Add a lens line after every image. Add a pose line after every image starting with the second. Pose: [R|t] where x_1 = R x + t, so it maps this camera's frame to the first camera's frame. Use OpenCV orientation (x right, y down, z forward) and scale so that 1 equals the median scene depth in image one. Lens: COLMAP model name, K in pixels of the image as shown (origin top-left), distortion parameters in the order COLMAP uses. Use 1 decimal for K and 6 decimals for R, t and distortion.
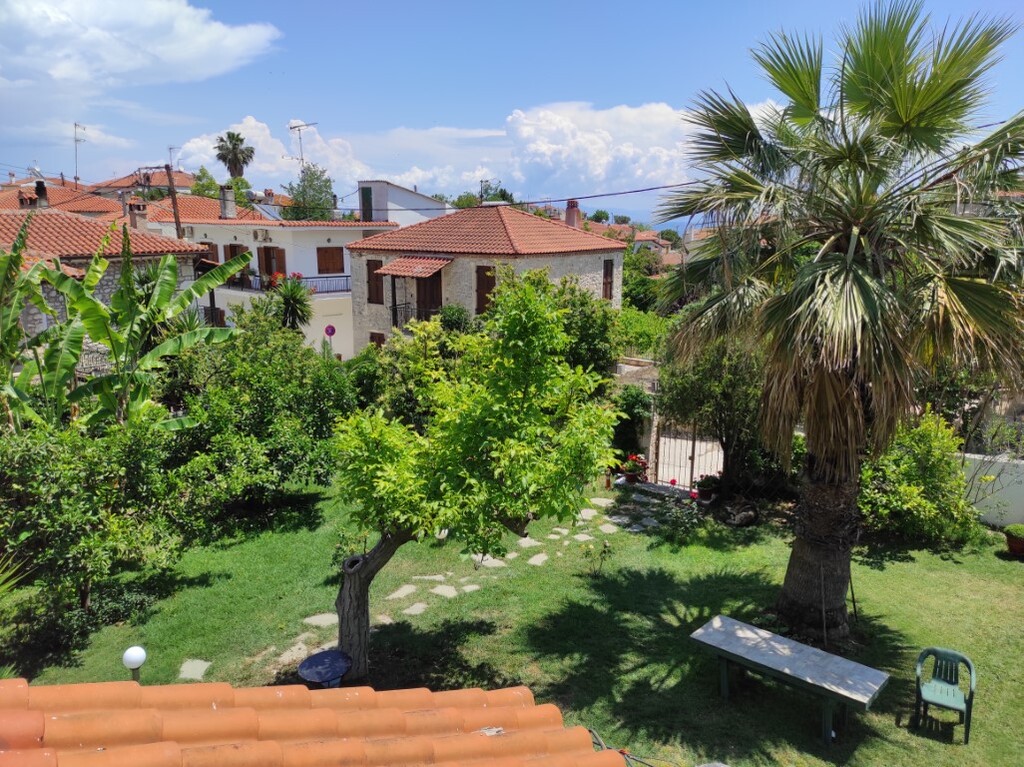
lens RADIAL K [[745.1, 0, 516.4], [0, 745.1, 382.4], [0, 0, 1]] dist [0.054903, -0.047078]
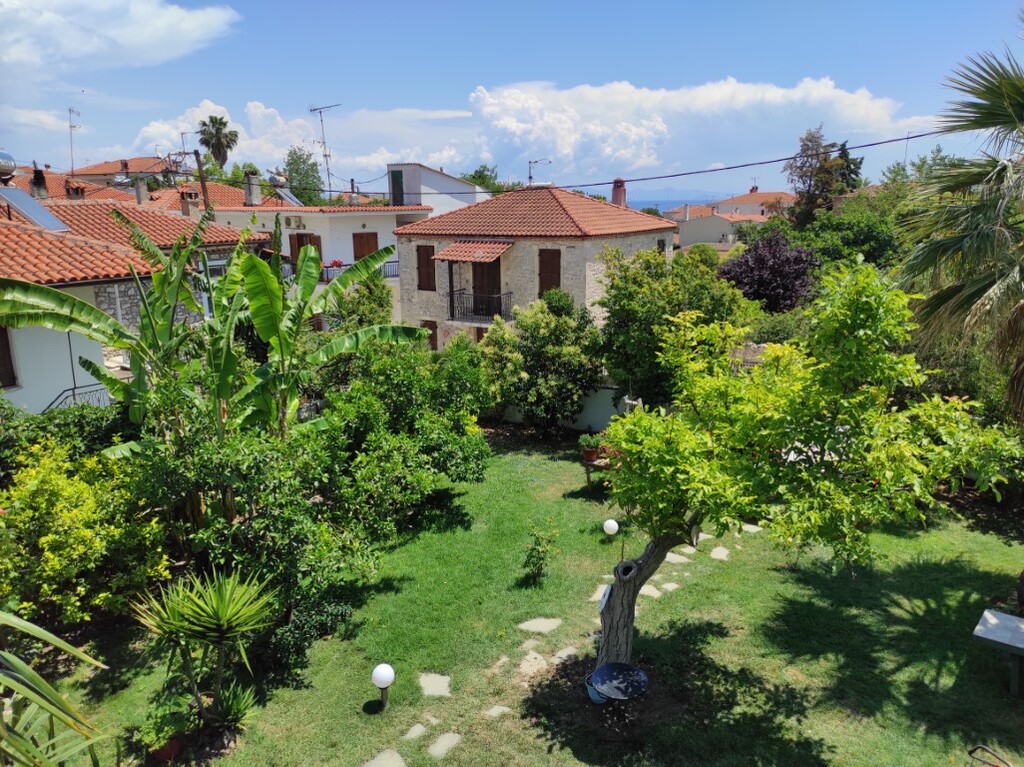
lens RADIAL K [[742.8, 0, 516.6], [0, 742.8, 383.9], [0, 0, 1]] dist [0.054990, -0.060715]
pose [[0.998964, -0.027216, 0.036470, -0.252492], [0.026244, 0.999294, 0.026869, -0.013960], [-0.037175, -0.025885, 0.998973, 0.049398]]
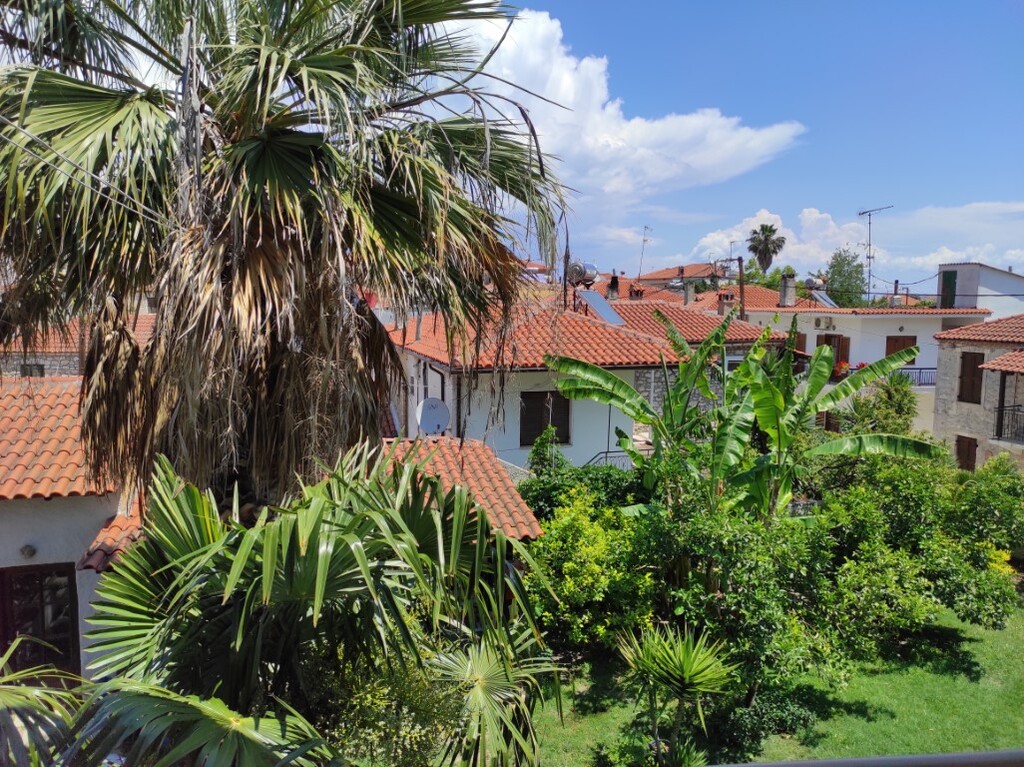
lens RADIAL K [[745.1, 0, 516.4], [0, 745.1, 382.4], [0, 0, 1]] dist [0.054903, -0.047078]
pose [[0.802999, 0.060111, -0.592942, -0.213927], [-0.126382, 0.989448, -0.070847, -0.003544], [0.582427, 0.131827, 0.802123, 0.001659]]
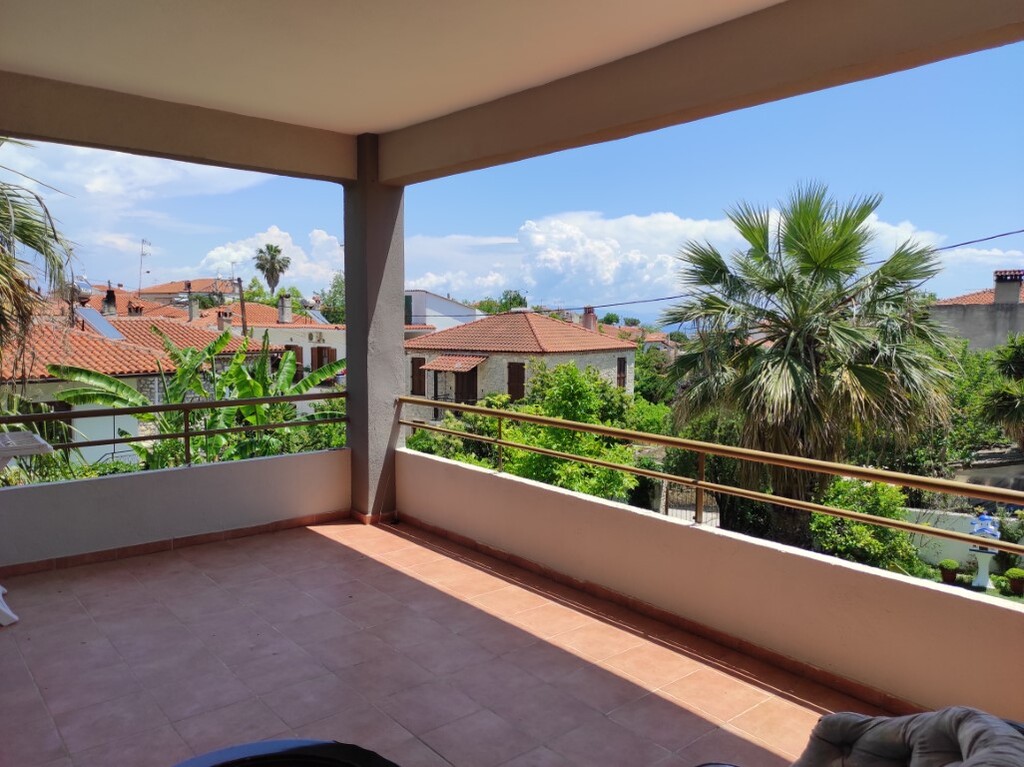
lens RADIAL K [[742.8, 0, 516.6], [0, 742.8, 383.9], [0, 0, 1]] dist [0.054990, -0.060715]
pose [[0.999877, 0.001350, -0.015622, -0.045946], [-0.003380, 0.991420, -0.130669, 0.058587], [0.015312, 0.130706, 0.991303, -0.295928]]
